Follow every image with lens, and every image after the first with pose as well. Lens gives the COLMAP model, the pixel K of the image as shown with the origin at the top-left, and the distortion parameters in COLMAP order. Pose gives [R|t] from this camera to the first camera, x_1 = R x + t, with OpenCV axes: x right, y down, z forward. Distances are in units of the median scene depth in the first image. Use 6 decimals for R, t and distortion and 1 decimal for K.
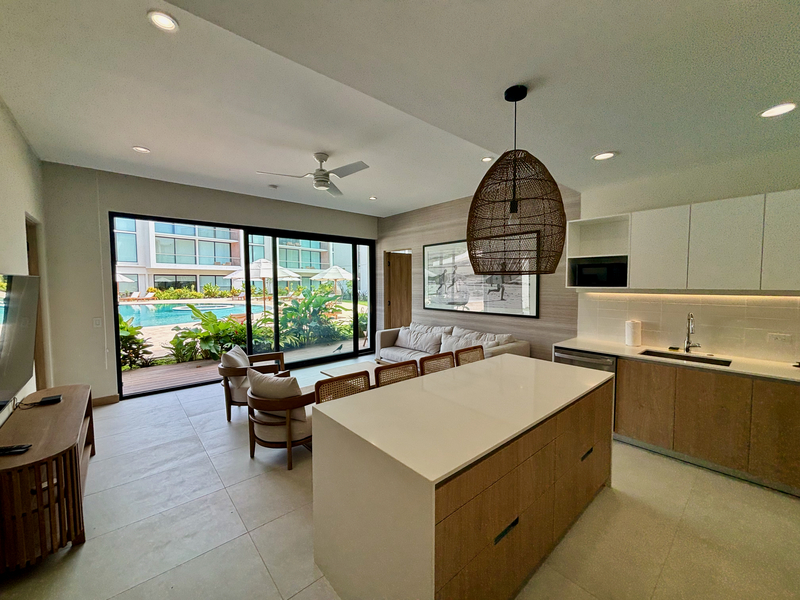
lens RADIAL K [[319.9, 0, 396.4], [0, 319.9, 304.1], [0, 0, 1]] dist [-0.005700, -0.000731]
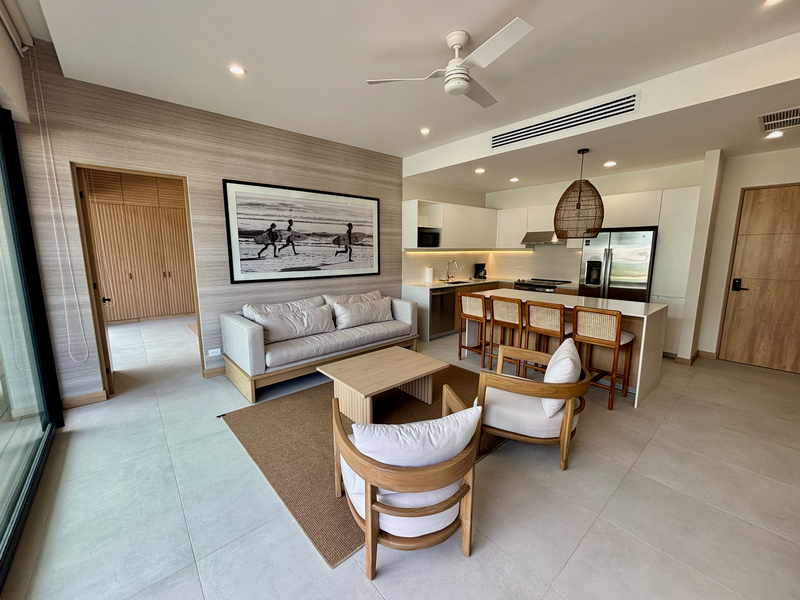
lens RADIAL K [[319.9, 0, 401.7], [0, 319.9, 300.4], [0, 0, 1]] dist [-0.005700, -0.000731]
pose [[0.006975, -0.155983, 0.987735, -0.760324], [0.064488, 0.985773, 0.155217, -0.040015], [-0.997894, 0.062614, 0.016935, 0.916648]]
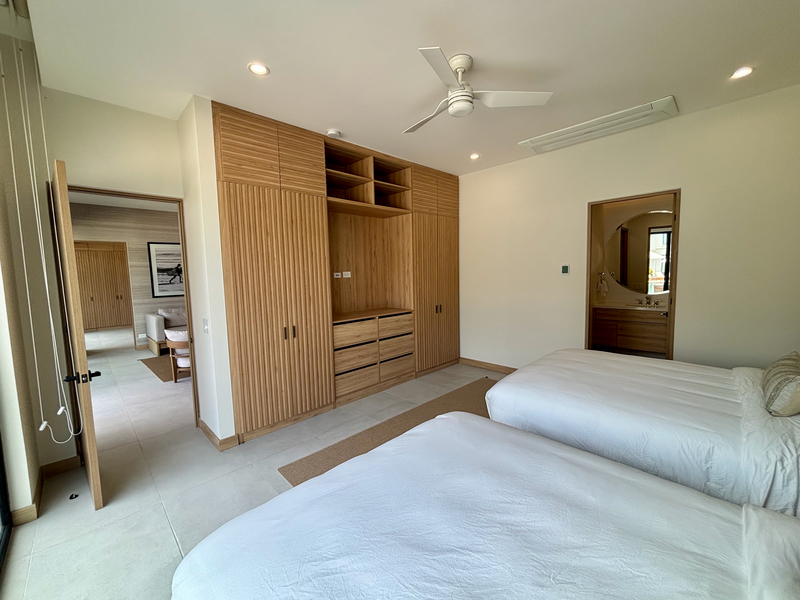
lens RADIAL K [[321.4, 0, 398.3], [0, 321.4, 299.4], [0, 0, 1]] dist [-0.002333, 0.000093]
pose [[-0.061882, -0.084733, 0.994480, -1.570115], [0.092029, 0.991661, 0.090220, -0.001951], [-0.993832, 0.097104, -0.053568, 0.255208]]
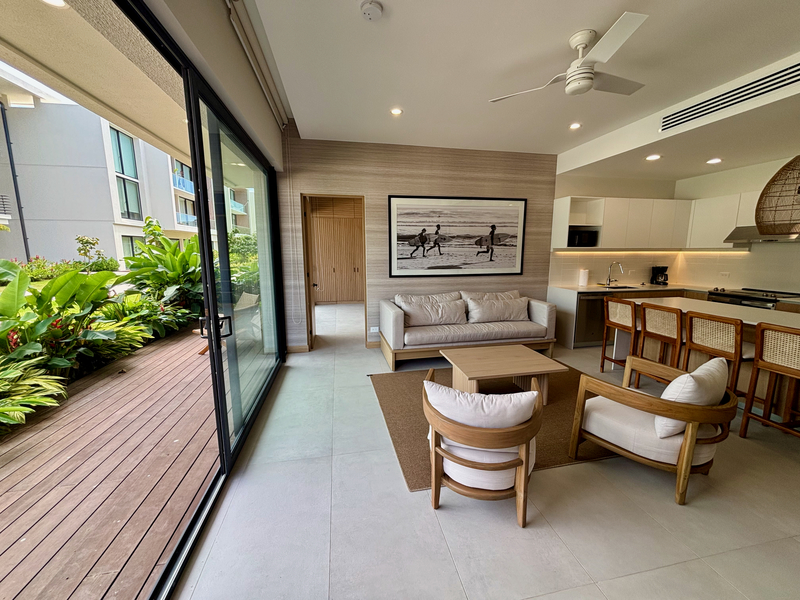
lens RADIAL K [[319.9, 0, 403.3], [0, 319.9, 301.3], [0, 0, 1]] dist [-0.005700, -0.000731]
pose [[0.500383, -0.135691, 0.855105, -0.827010], [0.058441, 0.990684, 0.123007, -0.030585], [-0.863829, -0.011577, 0.503651, 0.791686]]
